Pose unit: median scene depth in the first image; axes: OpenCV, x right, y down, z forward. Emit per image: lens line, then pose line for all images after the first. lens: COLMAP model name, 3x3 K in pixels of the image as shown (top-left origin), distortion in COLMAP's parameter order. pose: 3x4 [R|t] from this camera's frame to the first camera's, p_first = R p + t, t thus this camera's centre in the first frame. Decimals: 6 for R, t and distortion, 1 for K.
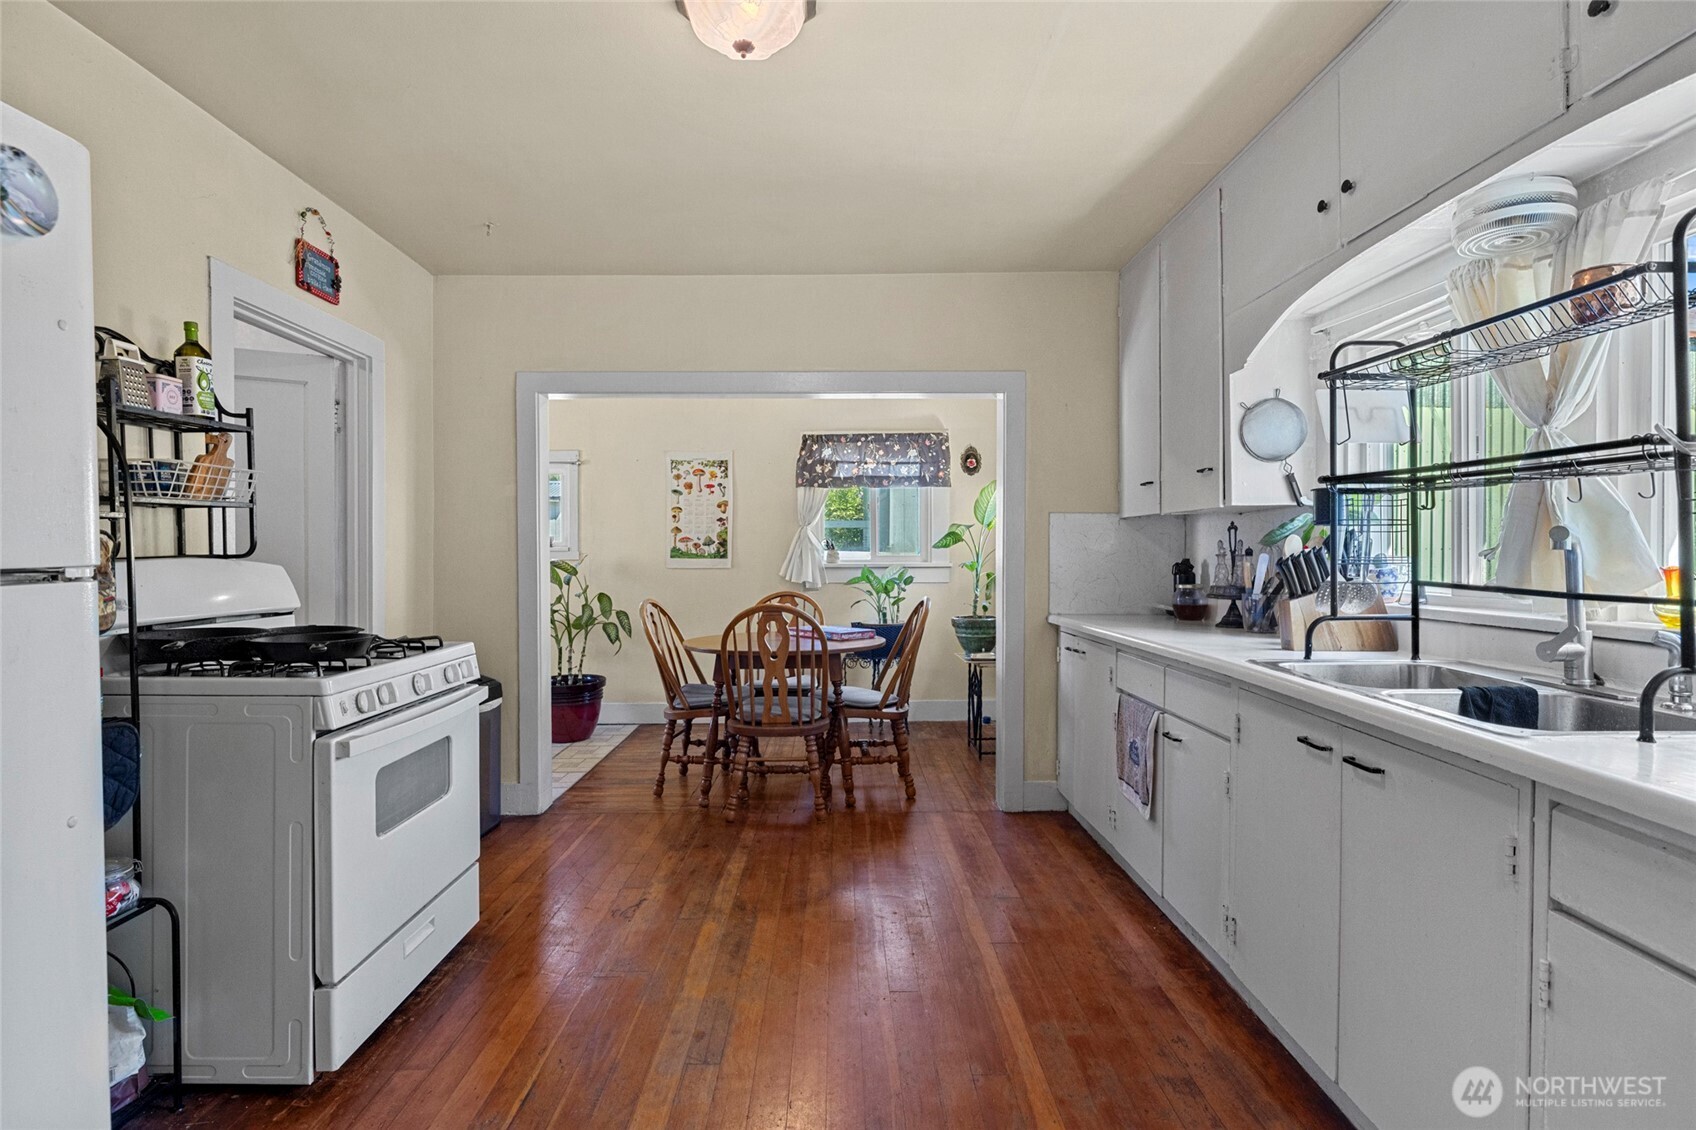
lens RADIAL K [[816.6, 0, 844.2], [0, 816.6, 558.2], [0, 0, 1]] dist [-0.004193, 0.001480]
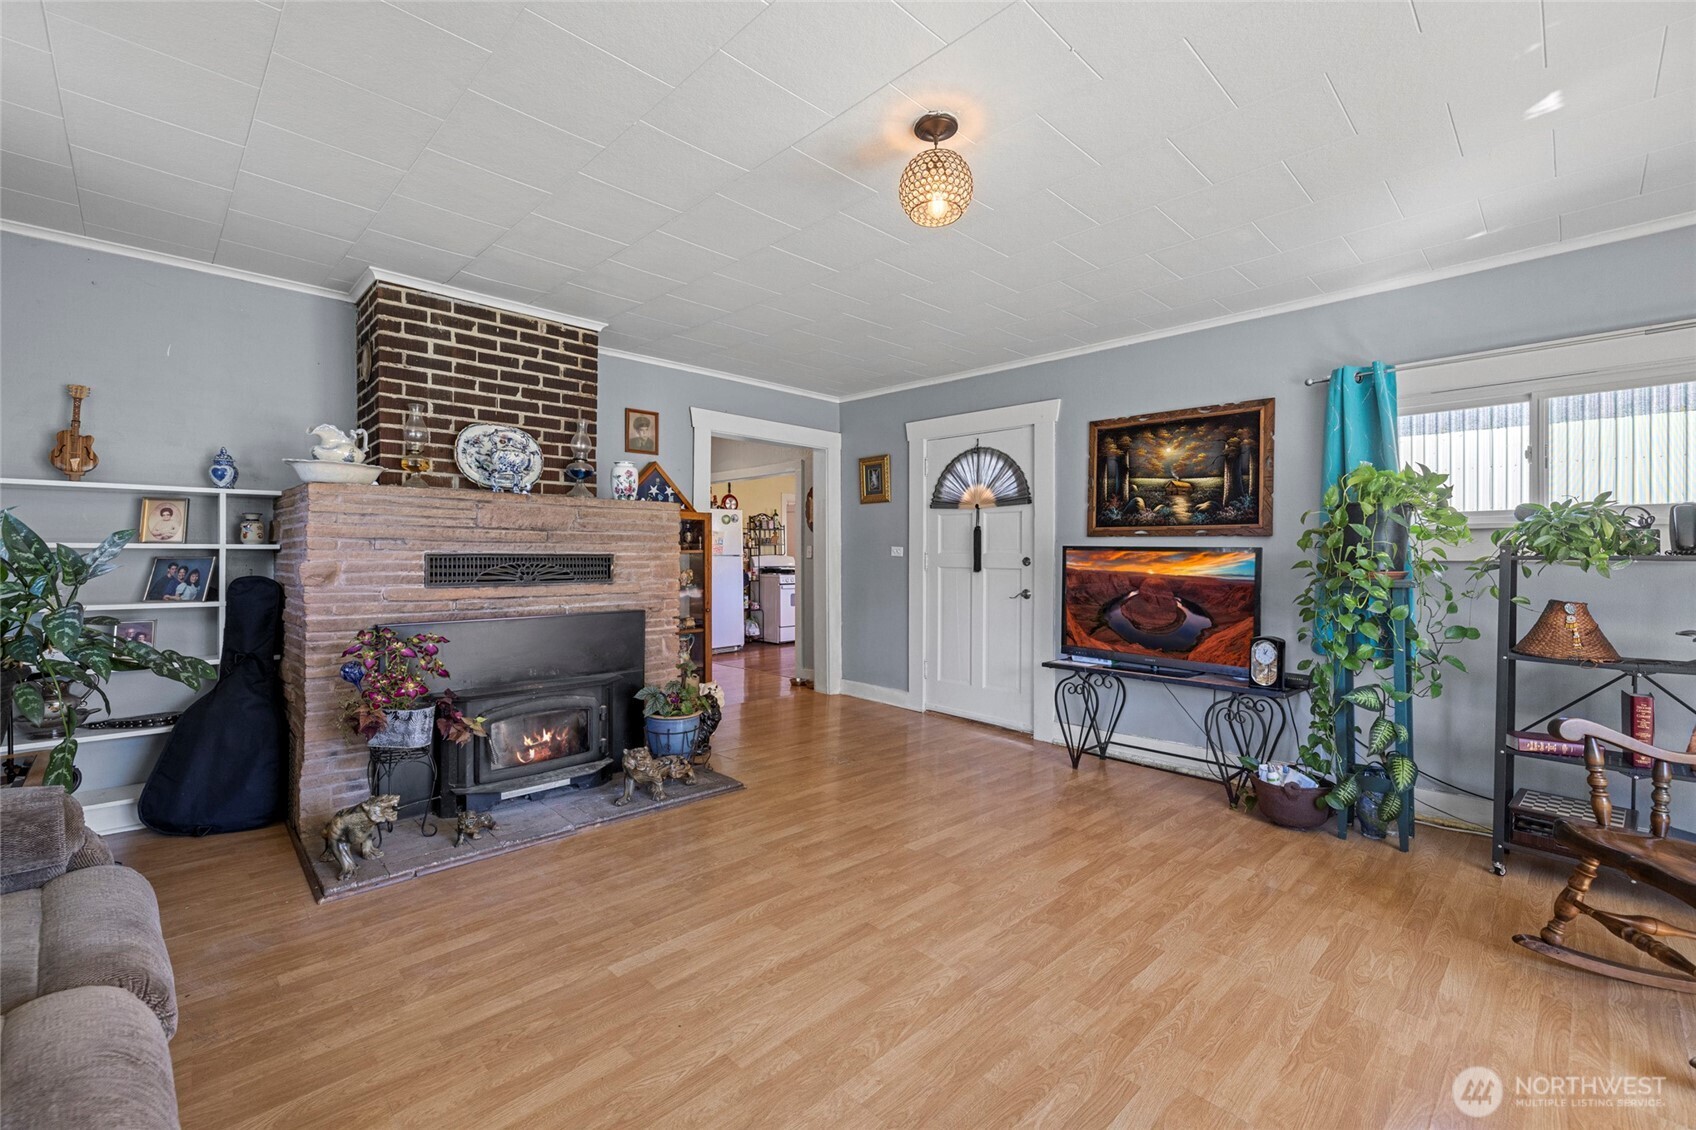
lens RADIAL K [[714.5, 0, 836.1], [0, 714.5, 560.6], [0, 0, 1]] dist [-0.000655, 0.000466]
pose [[0.690780, 0.003474, -0.723057, 2.255863], [-0.005936, 0.999982, -0.000866, 0.030120], [0.723041, 0.004890, 0.690788, -1.521871]]
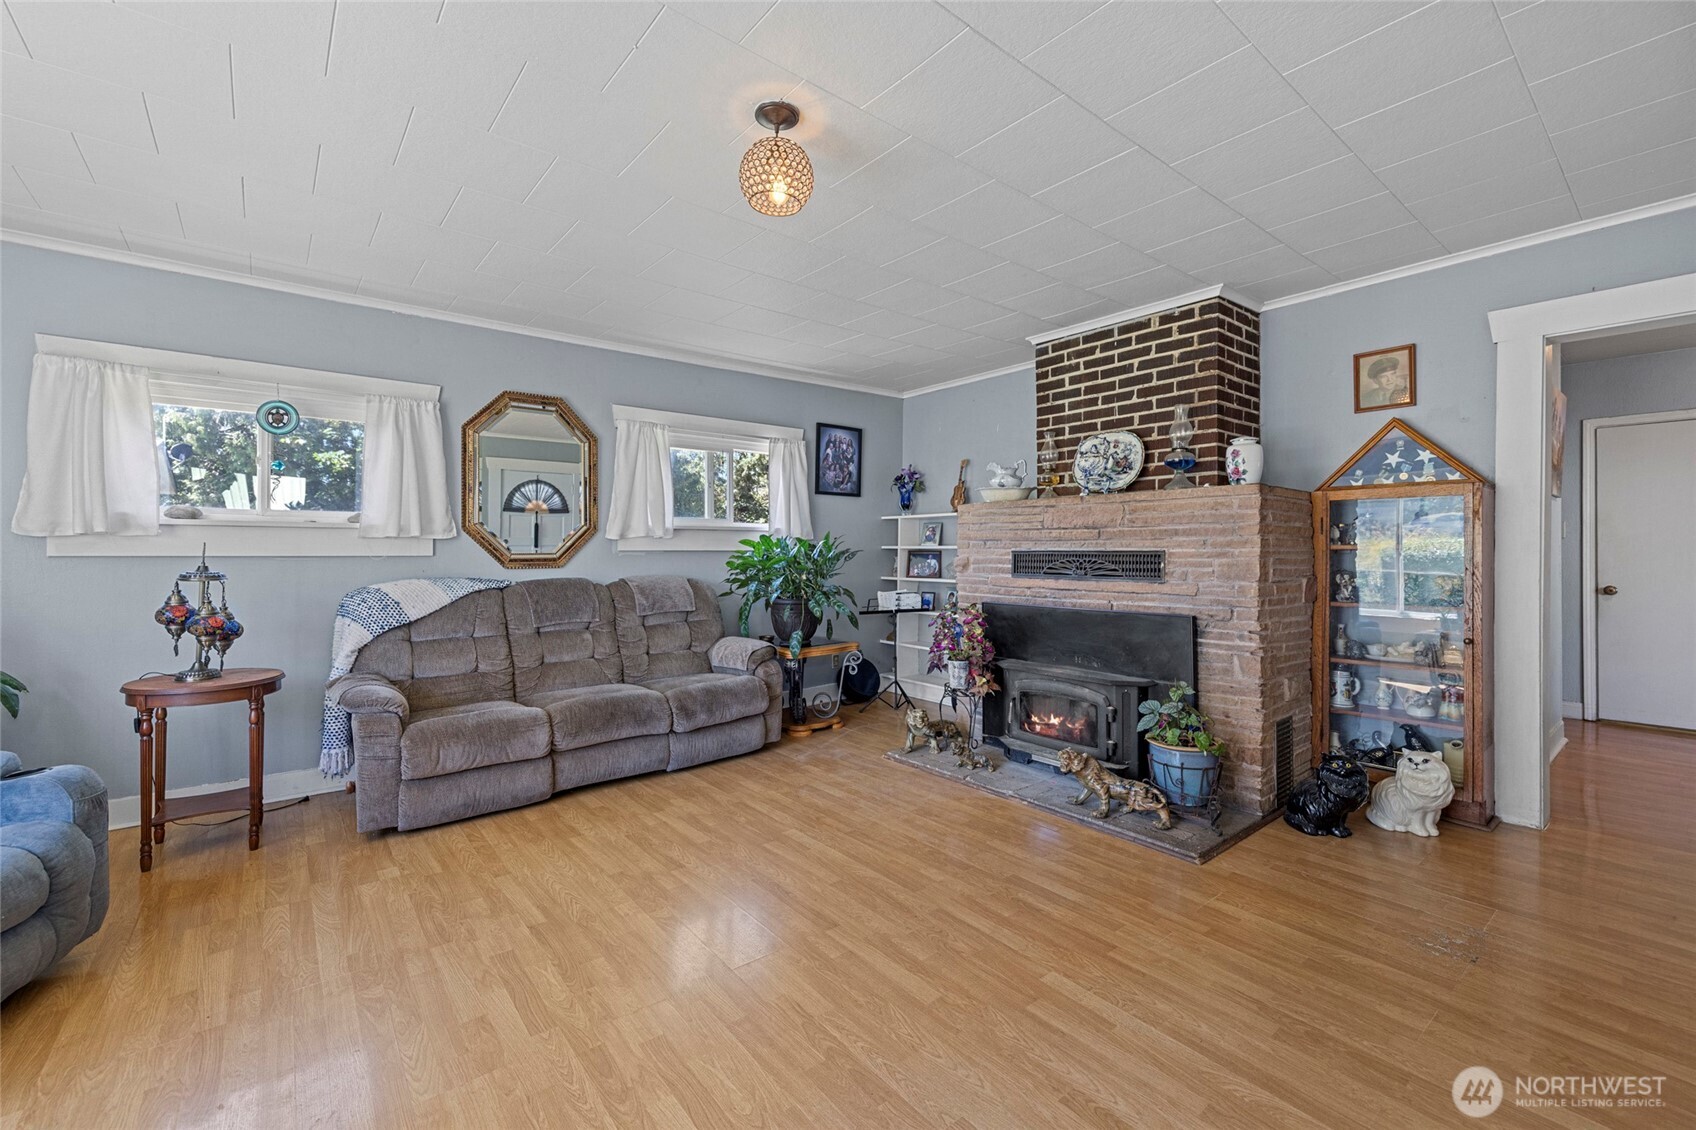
lens RADIAL K [[714.5, 0, 831.6], [0, 714.5, 551.8], [0, 0, 1]] dist [-0.000655, 0.000466]
pose [[-0.787055, -0.004391, -0.616868, 2.190318], [-0.008755, 0.999953, 0.004052, 0.021123], [0.616821, 0.008590, -0.787056, -0.255434]]
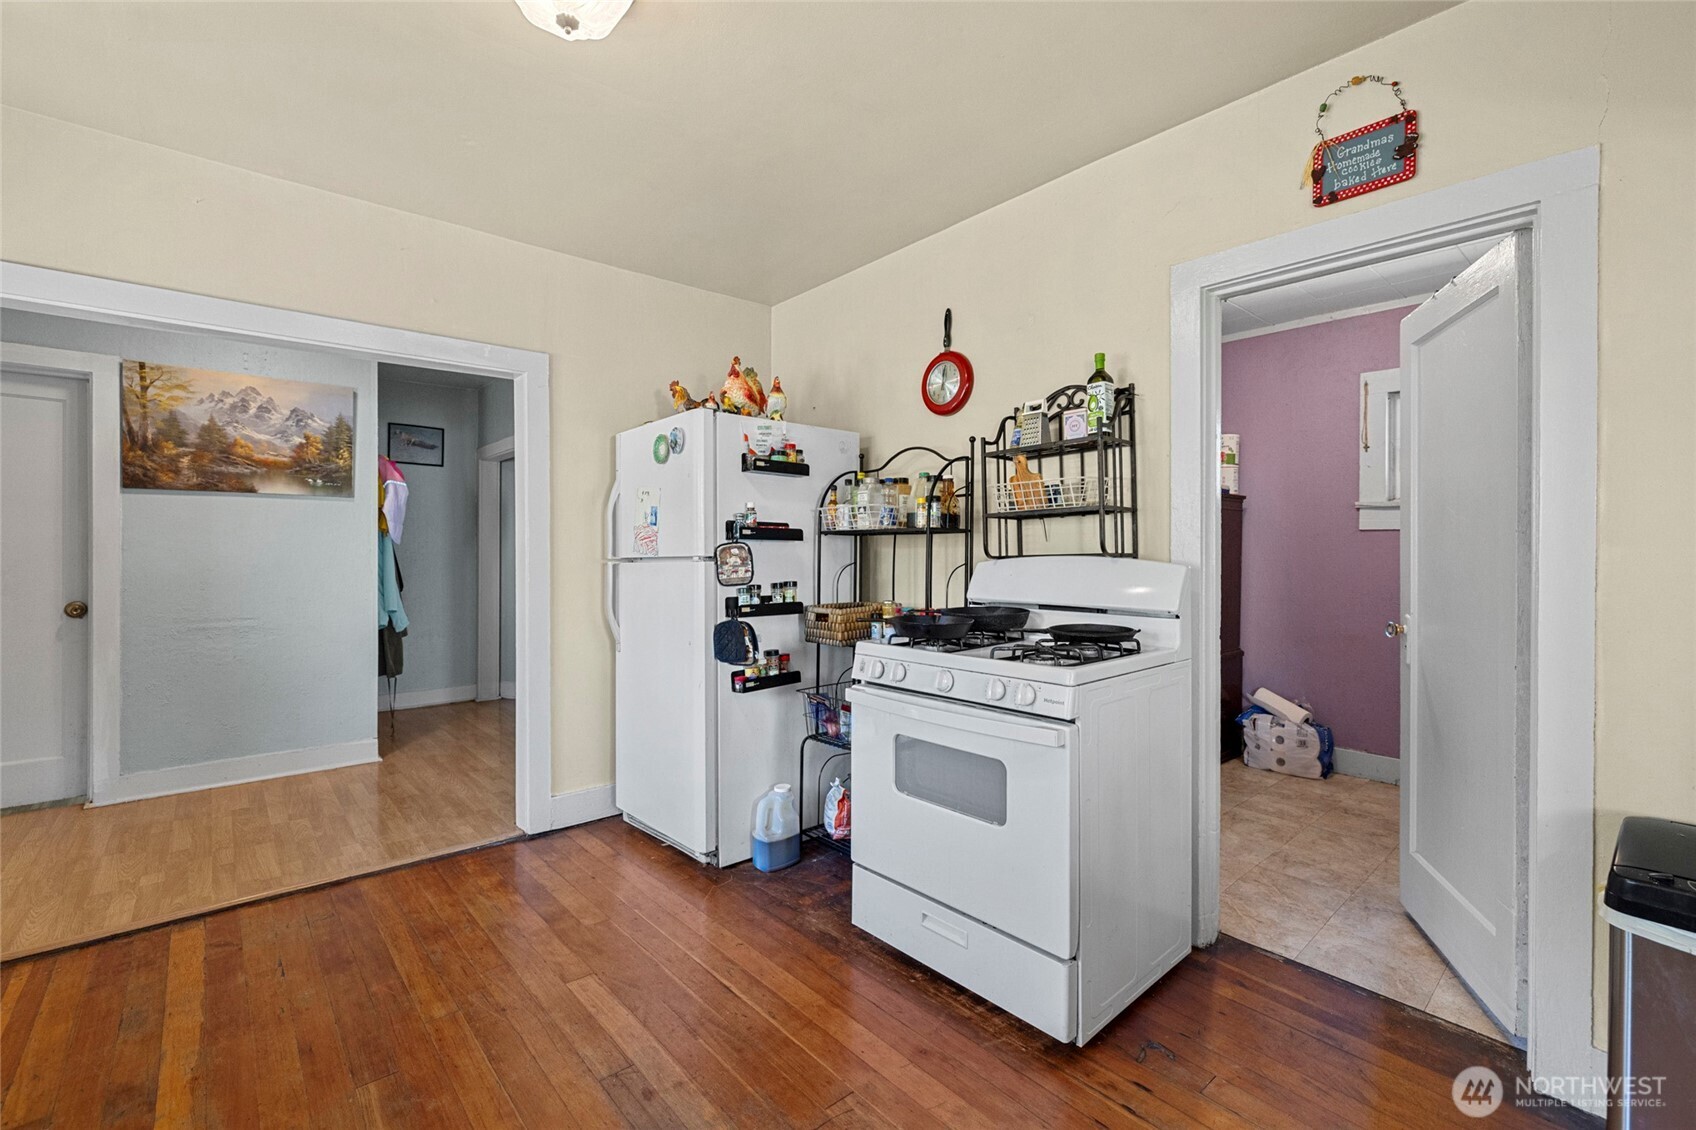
lens RADIAL K [[714.5, 0, 840.1], [0, 714.5, 562.0], [0, 0, 1]] dist [-0.000655, 0.000466]
pose [[-0.756200, 0.009832, -0.654267, 0.123987], [-0.003891, 0.999802, 0.019522, -0.008185], [0.654329, 0.017308, -0.756012, 1.259377]]
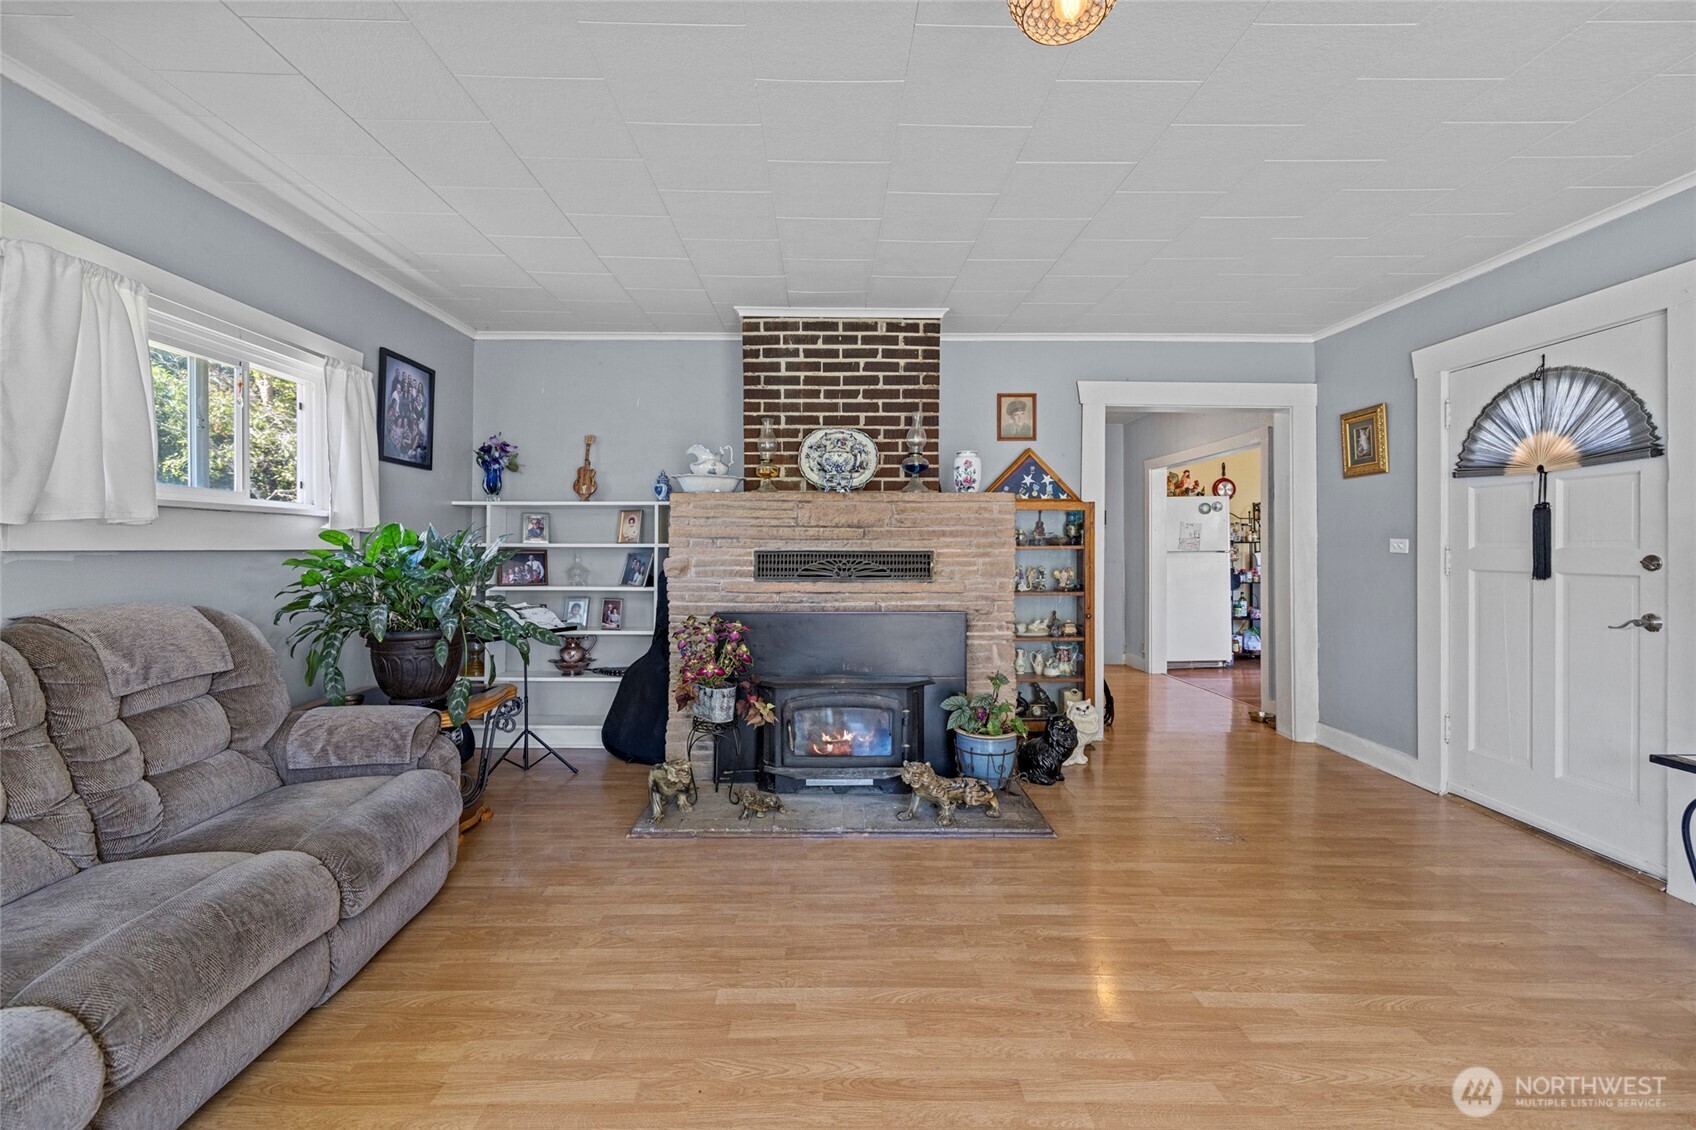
lens RADIAL K [[714.5, 0, 839.9], [0, 714.5, 551.5], [0, 0, 1]] dist [-0.000655, 0.000466]
pose [[0.008464, -0.001680, -0.999963, 2.259122], [-0.008936, 0.999959, -0.001756, 0.024310], [0.999924, 0.008951, 0.008449, -1.060995]]
